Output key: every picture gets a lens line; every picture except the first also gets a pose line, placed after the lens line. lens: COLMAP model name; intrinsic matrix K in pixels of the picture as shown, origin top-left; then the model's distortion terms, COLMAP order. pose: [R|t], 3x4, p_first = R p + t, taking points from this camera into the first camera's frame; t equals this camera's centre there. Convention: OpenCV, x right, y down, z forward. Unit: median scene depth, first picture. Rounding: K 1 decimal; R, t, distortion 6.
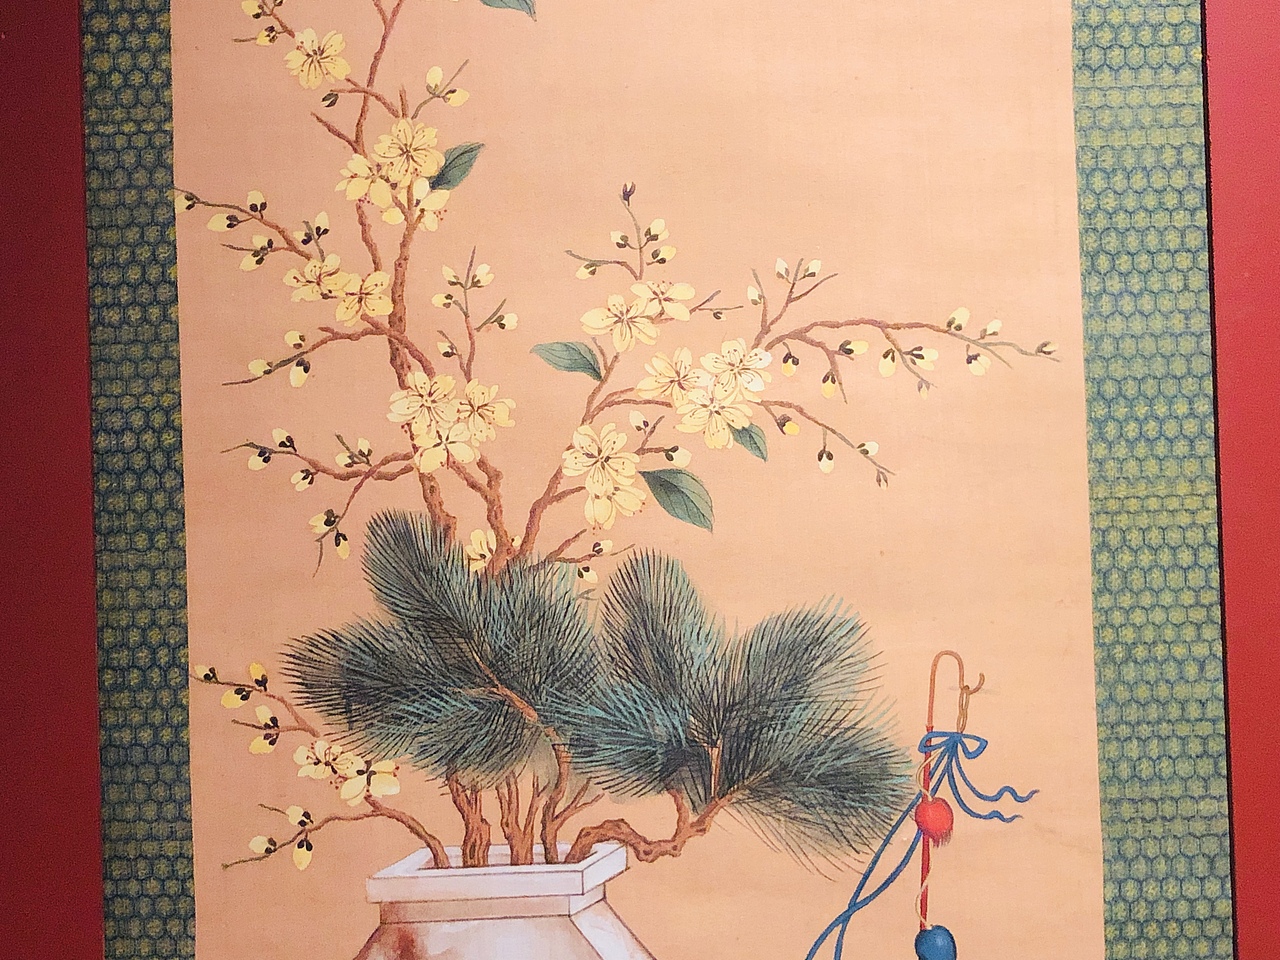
lens RADIAL K [[1833.6, 0, 643.4], [0, 1833.6, 479.8], [0, 0, 1]] dist [0.053082, 0.000000]
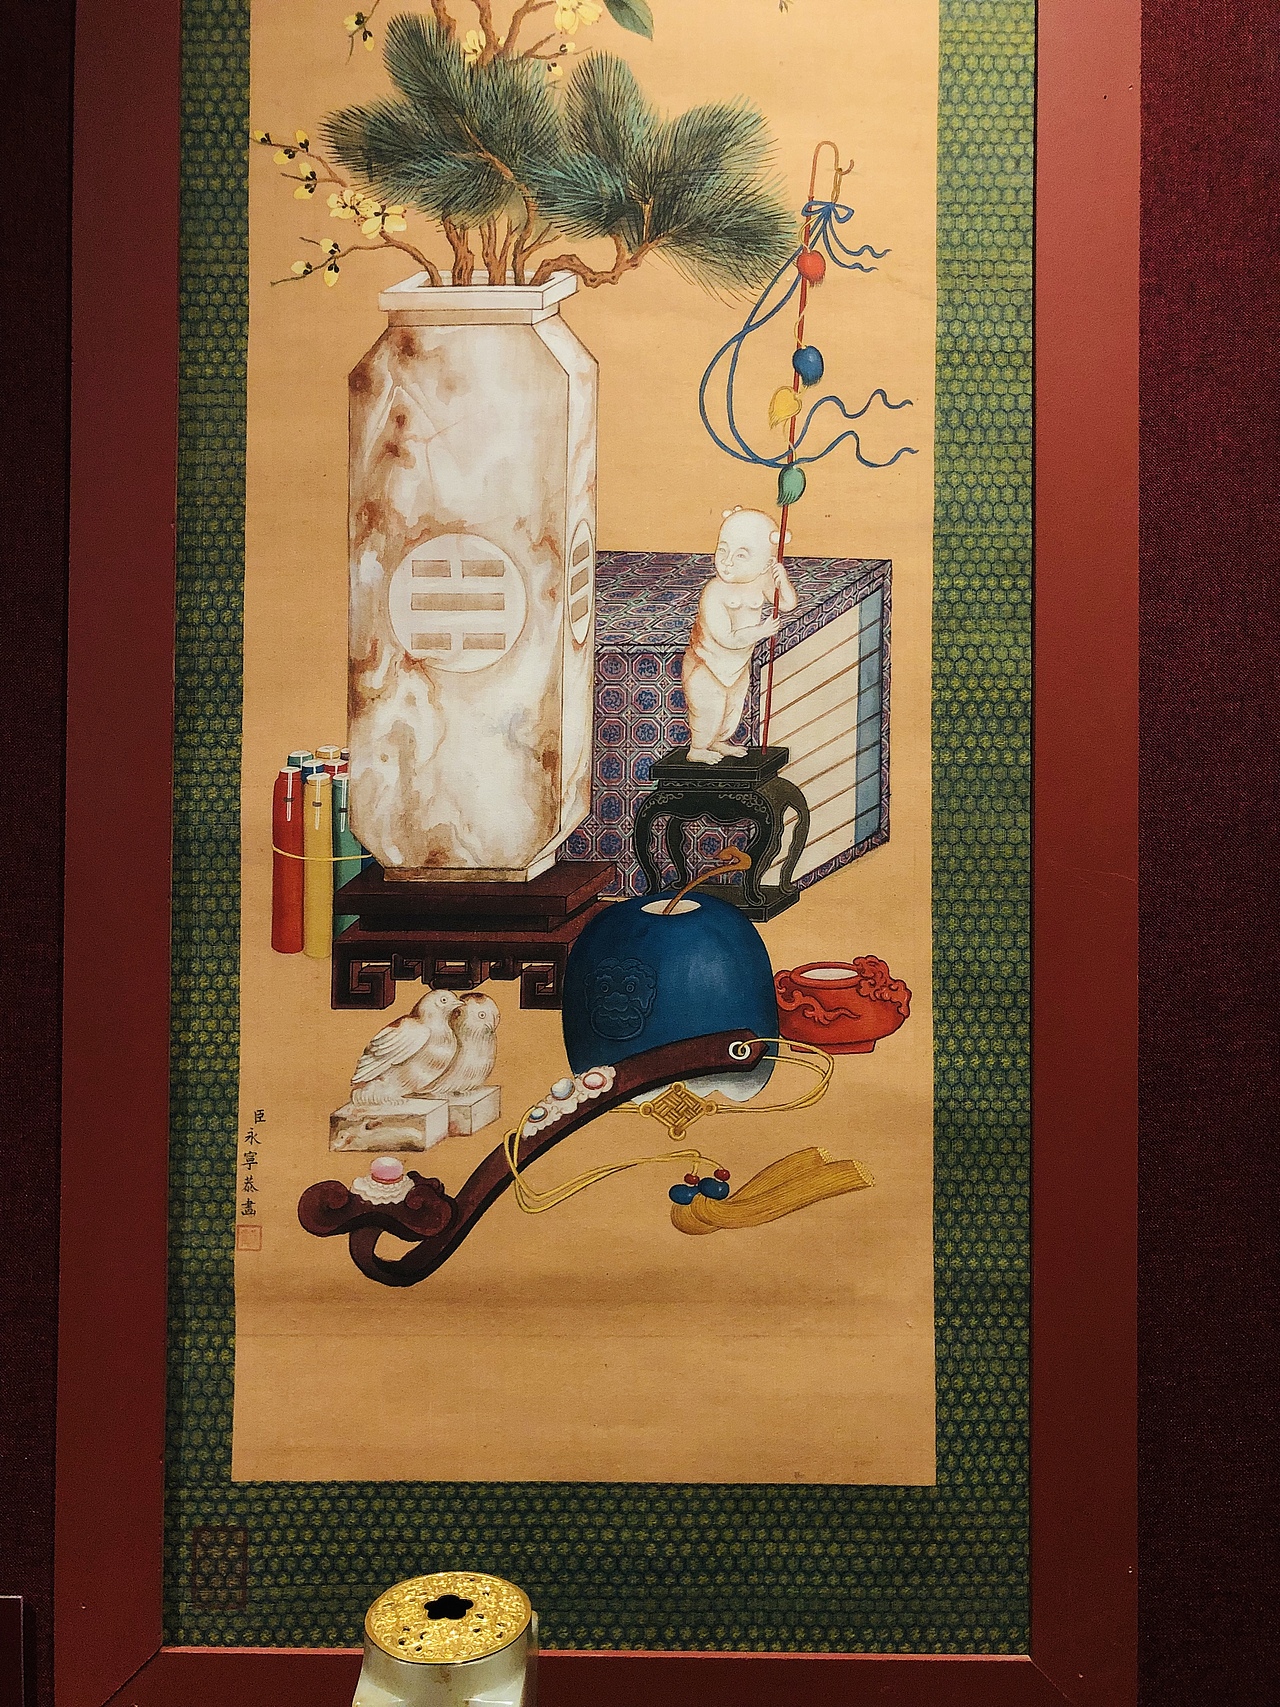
lens RADIAL K [[1385.1, 0, 607.3], [0, 1385.1, 865.0], [0, 0, 1]] dist [0.002984, -0.013607]
pose [[0.999290, 0.037333, 0.005013, 0.023022], [-0.037435, 0.999058, 0.021963, 0.595307], [-0.004188, -0.022135, 0.999746, -0.000985]]
